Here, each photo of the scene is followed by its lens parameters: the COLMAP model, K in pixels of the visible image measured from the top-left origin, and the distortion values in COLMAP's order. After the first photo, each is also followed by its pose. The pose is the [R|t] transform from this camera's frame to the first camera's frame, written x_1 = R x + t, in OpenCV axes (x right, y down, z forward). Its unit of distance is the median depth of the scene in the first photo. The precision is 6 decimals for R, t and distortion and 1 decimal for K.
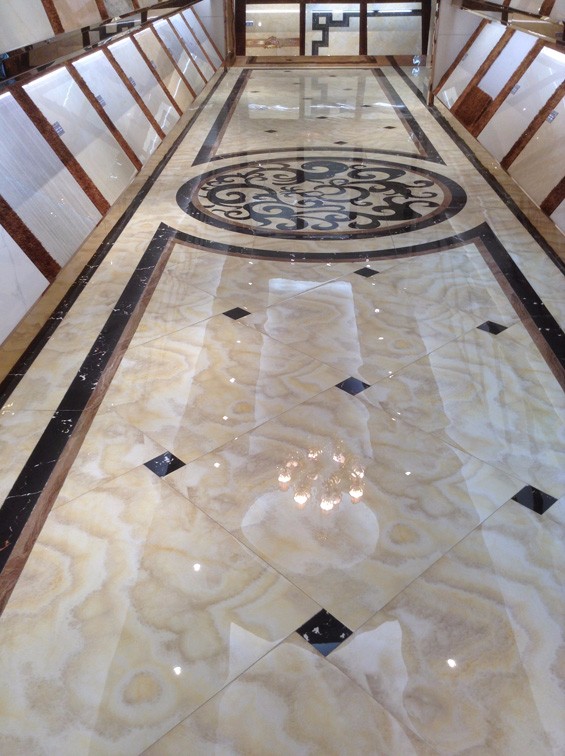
lens RADIAL K [[681.3, 0, 277.9], [0, 681.3, 380.8], [0, 0, 1]] dist [0.129497, -0.257130]
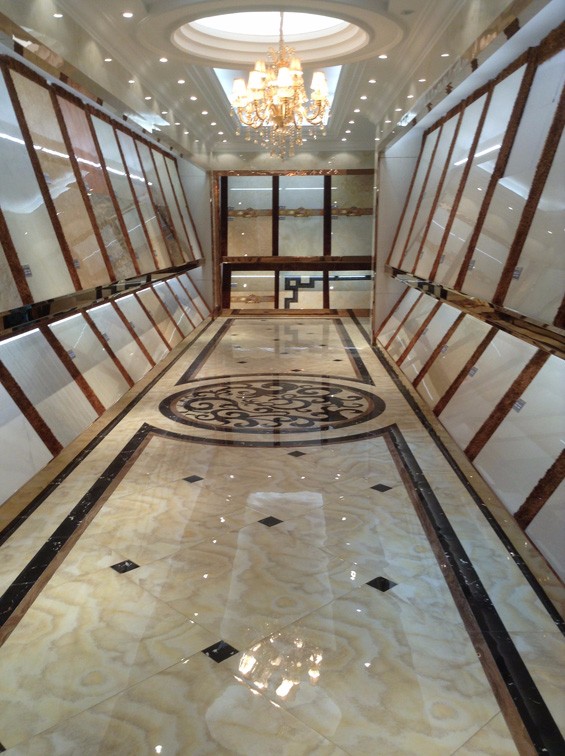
lens RADIAL K [[681.3, 0, 277.9], [0, 681.3, 380.8], [0, 0, 1]] dist [0.129497, -0.257130]
pose [[0.999958, 0.004034, 0.008185, 0.061628], [-0.001101, 0.943767, -0.330609, 0.106201], [-0.009059, 0.330586, 0.943732, -0.209414]]
